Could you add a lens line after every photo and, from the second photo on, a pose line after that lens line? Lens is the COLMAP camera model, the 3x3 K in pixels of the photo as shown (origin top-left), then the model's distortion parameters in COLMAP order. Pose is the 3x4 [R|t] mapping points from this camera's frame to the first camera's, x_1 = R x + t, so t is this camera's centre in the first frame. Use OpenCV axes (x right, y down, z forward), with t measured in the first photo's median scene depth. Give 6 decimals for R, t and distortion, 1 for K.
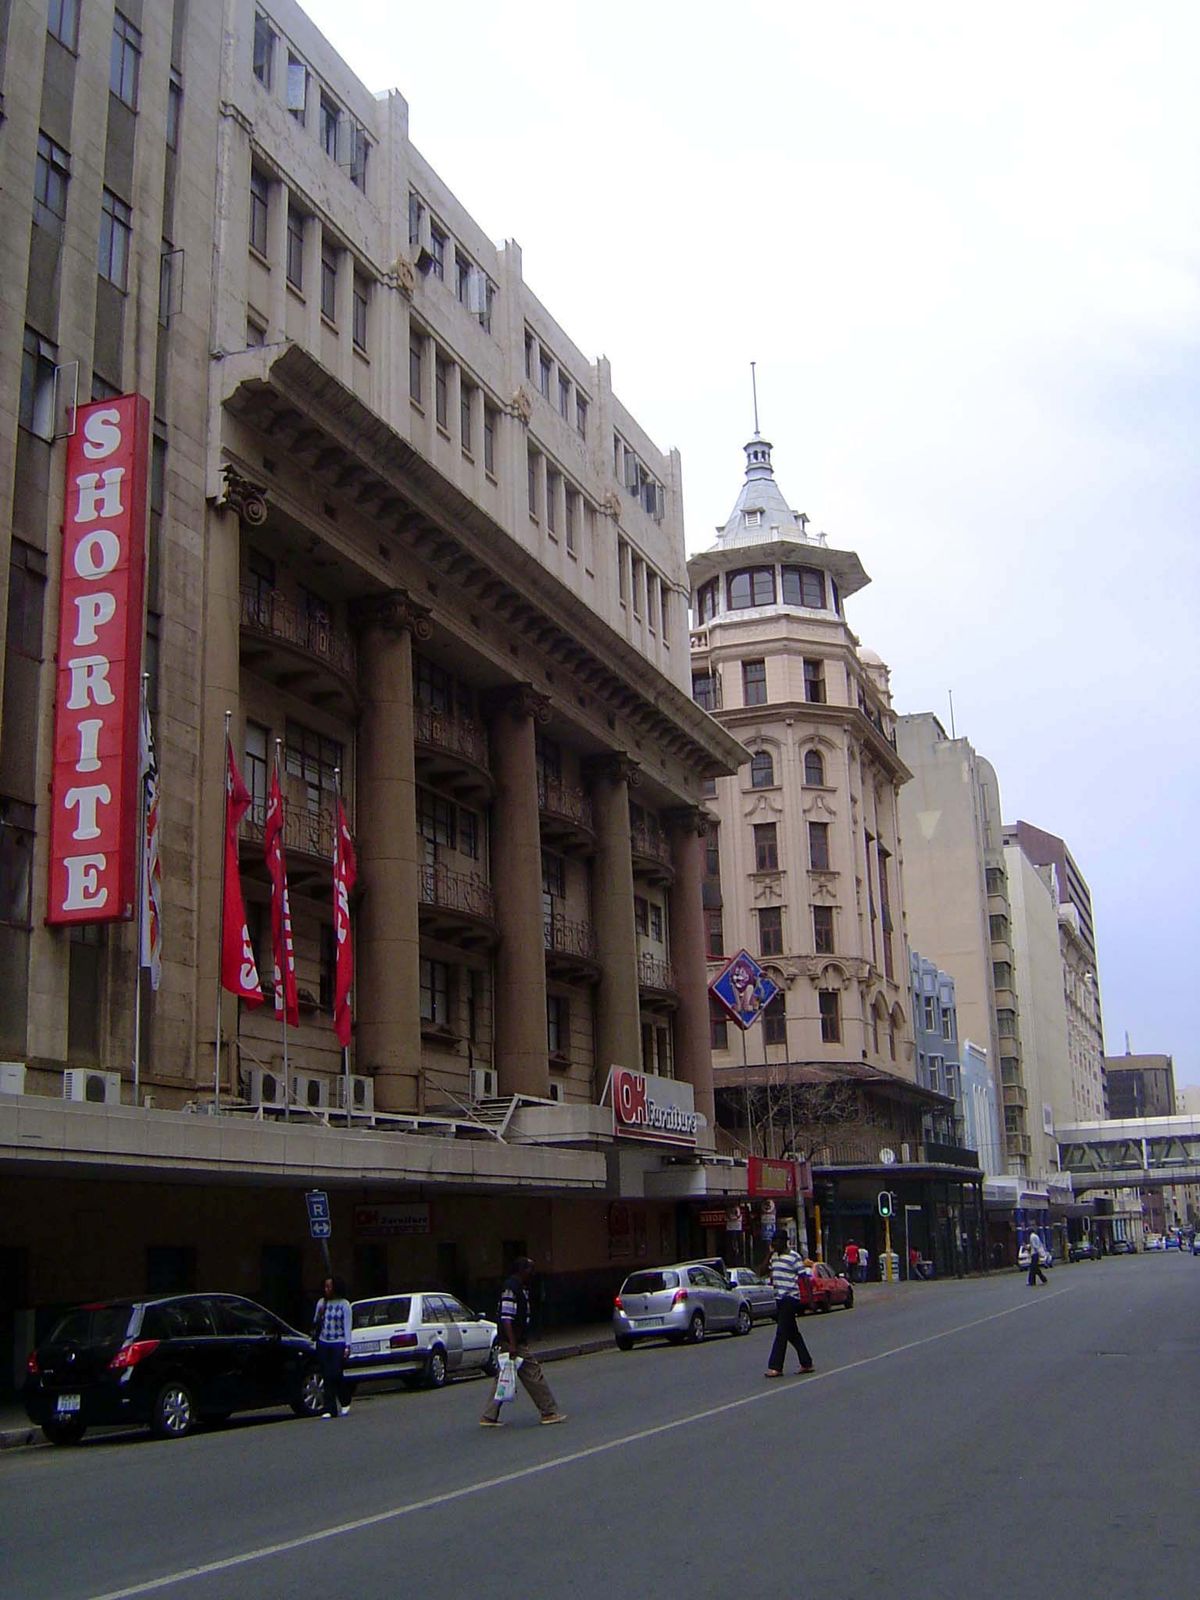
lens RADIAL K [[1824.4, 0, 599.7], [0, 1824.4, 802.1], [0, 0, 1]] dist [-0.119262, 0.000000]
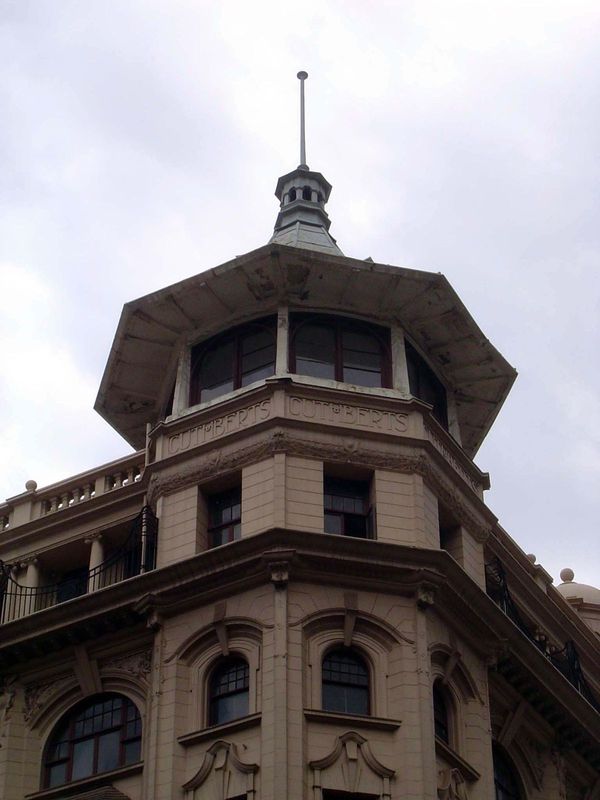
lens RADIAL K [[2009.8, 0, 299.9], [0, 2009.8, 399.8], [0, 0, 1]] dist [-0.062799, 0.000000]
pose [[0.982837, -0.097535, -0.156583, 0.187812], [0.020369, 0.900987, -0.433368, 0.127811], [0.183348, 0.422741, 0.887510, 0.539362]]
